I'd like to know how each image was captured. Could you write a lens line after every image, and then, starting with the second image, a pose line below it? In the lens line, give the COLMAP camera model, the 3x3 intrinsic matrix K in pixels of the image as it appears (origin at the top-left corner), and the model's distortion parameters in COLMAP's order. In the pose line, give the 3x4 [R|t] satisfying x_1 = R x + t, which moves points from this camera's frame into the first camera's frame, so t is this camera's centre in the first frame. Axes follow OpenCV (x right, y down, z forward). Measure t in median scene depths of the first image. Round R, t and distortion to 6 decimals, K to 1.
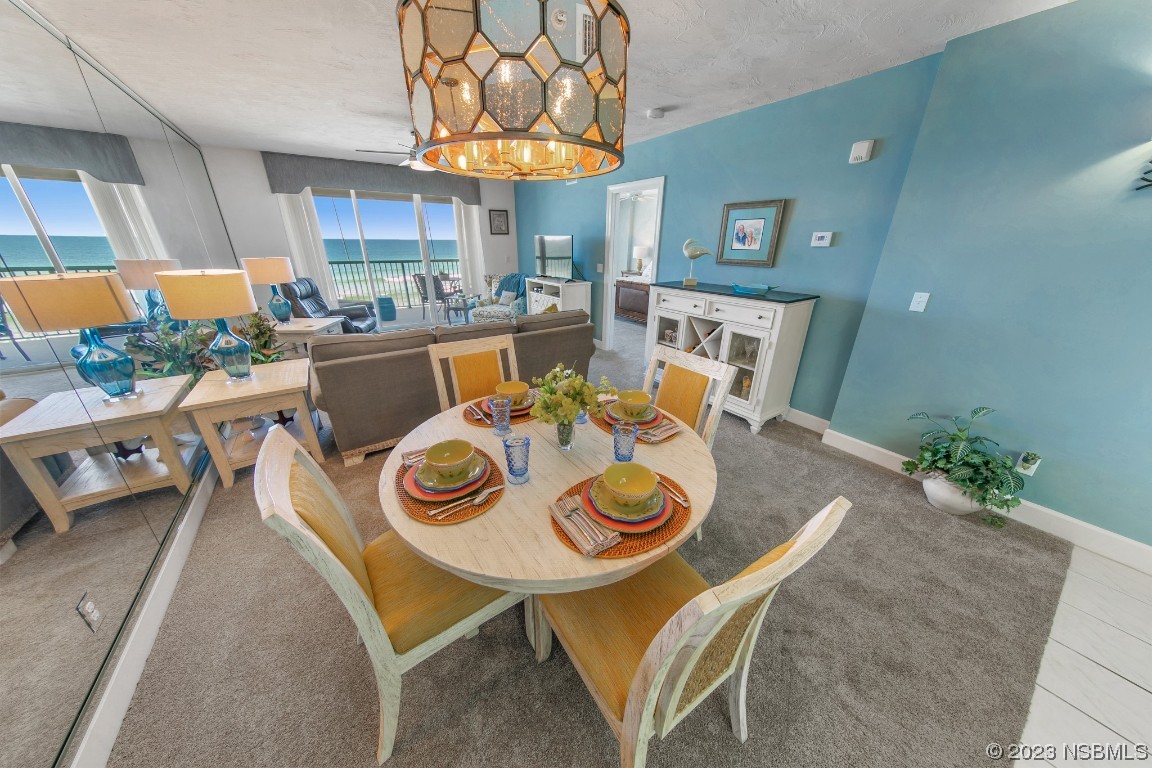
lens RADIAL K [[357.9, 0, 571.6], [0, 357.9, 387.9], [0, 0, 1]] dist [0.001457, -0.000136]
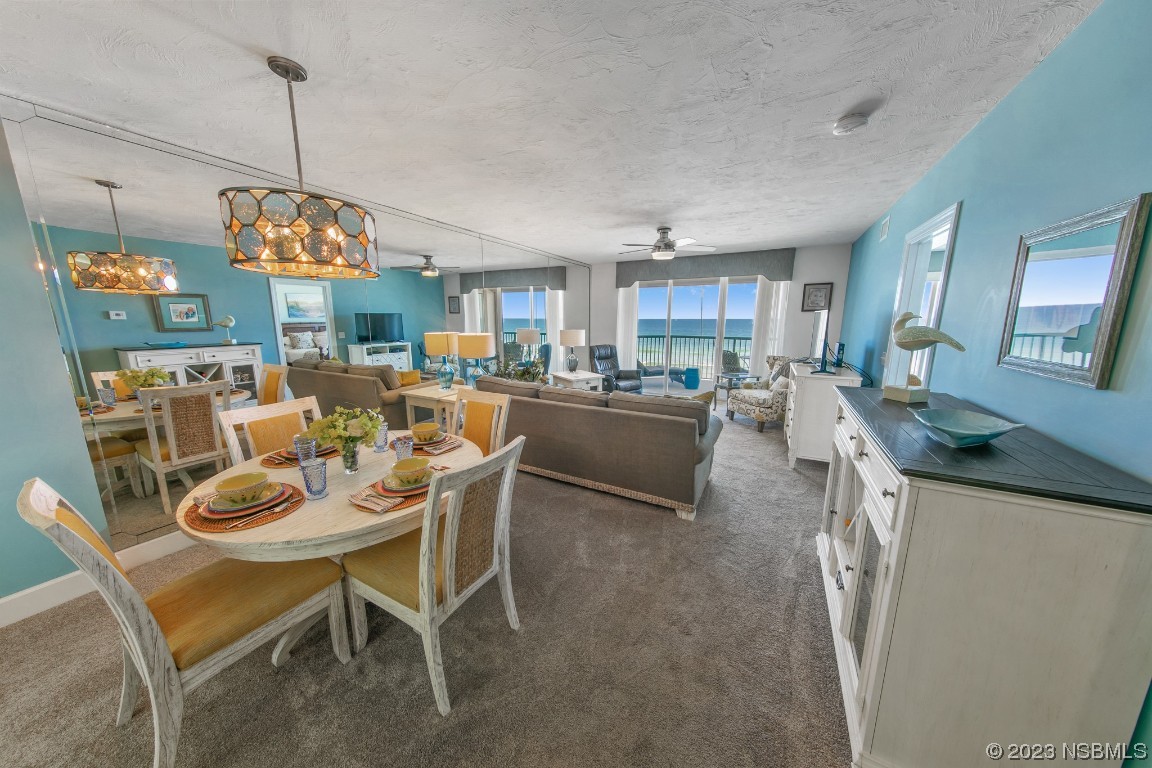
lens RADIAL K [[357.9, 0, 574.1], [0, 357.9, 387.5], [0, 0, 1]] dist [0.001457, -0.000136]
pose [[0.451745, 0.163115, -0.877109, 0.369173], [-0.336851, 0.941557, 0.001609, -0.099548], [0.826110, 0.294728, 0.480288, 0.250923]]
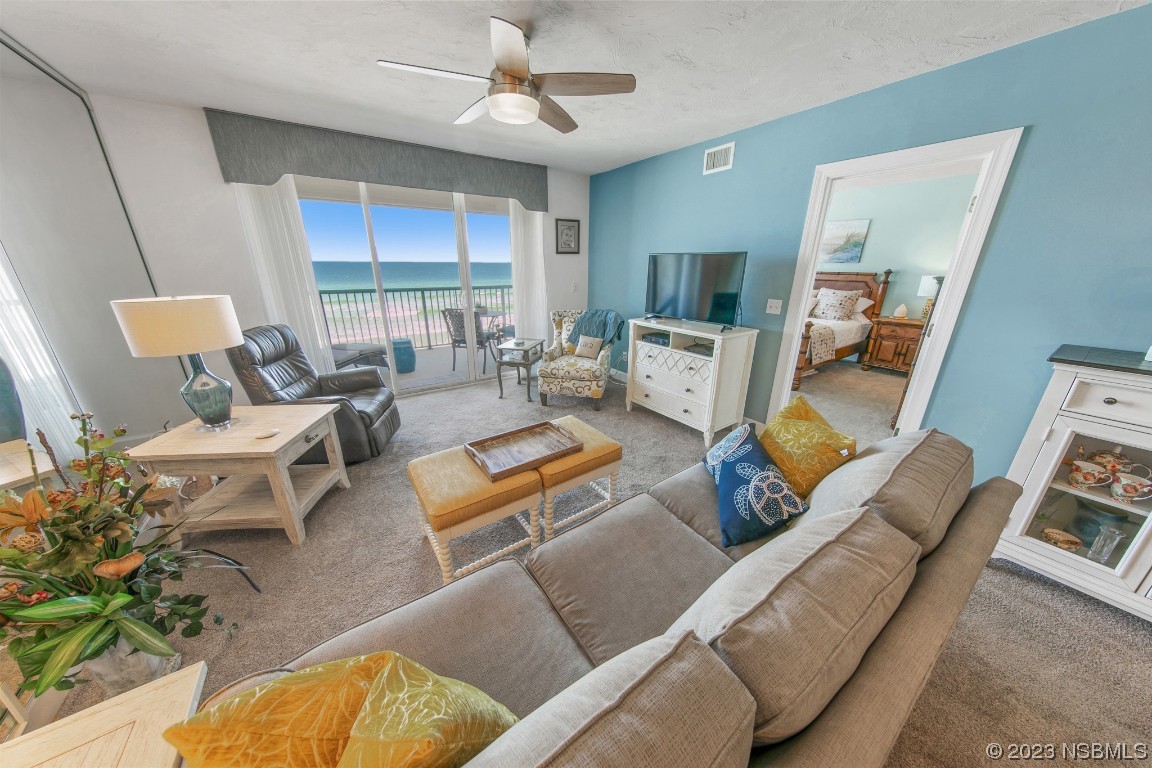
lens RADIAL K [[357.9, 0, 572.2], [0, 357.9, 386.1], [0, 0, 1]] dist [0.001457, -0.000136]
pose [[0.999998, -0.000360, 0.001909, -0.239526], [0.000473, 0.998209, -0.059817, -0.156326], [-0.001884, 0.059818, 0.998208, 0.385421]]
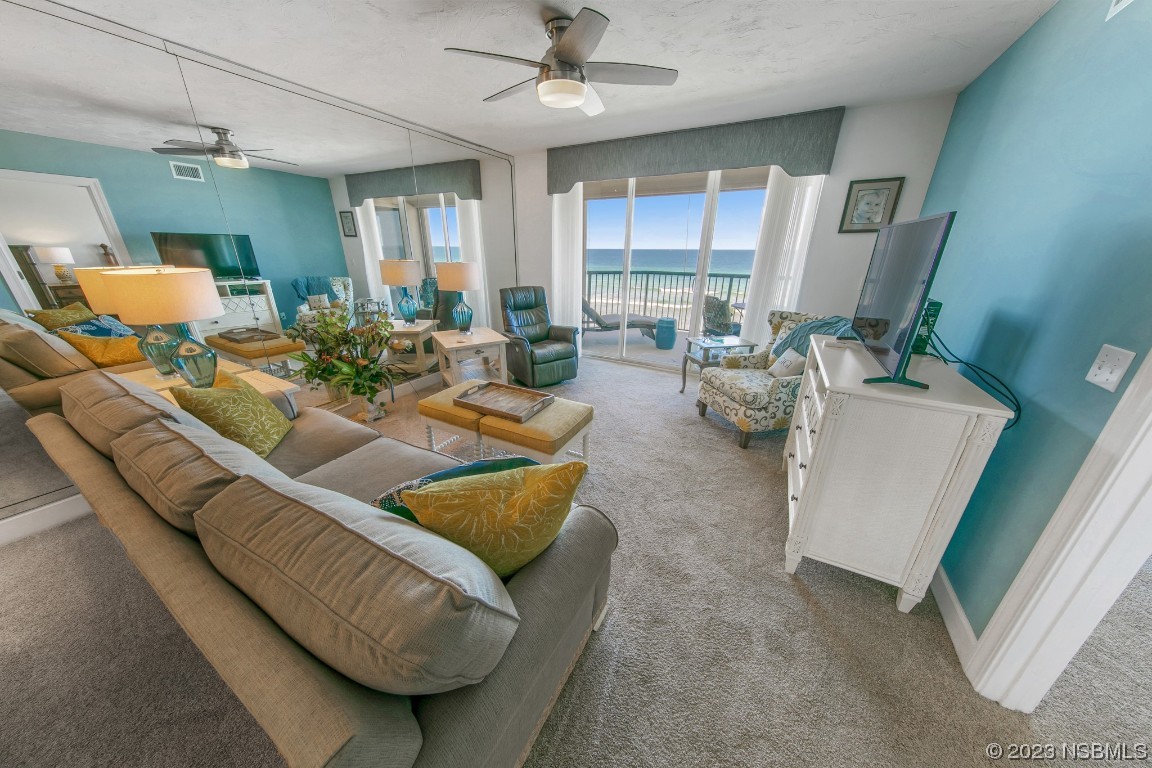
lens RADIAL K [[357.9, 0, 576.2], [0, 357.9, 389.1], [0, 0, 1]] dist [0.001457, -0.000136]
pose [[0.446132, 0.325773, -0.833570, 0.114426], [-0.347197, 0.921453, 0.174297, -0.235914], [0.824876, 0.211654, 0.524197, 0.600218]]
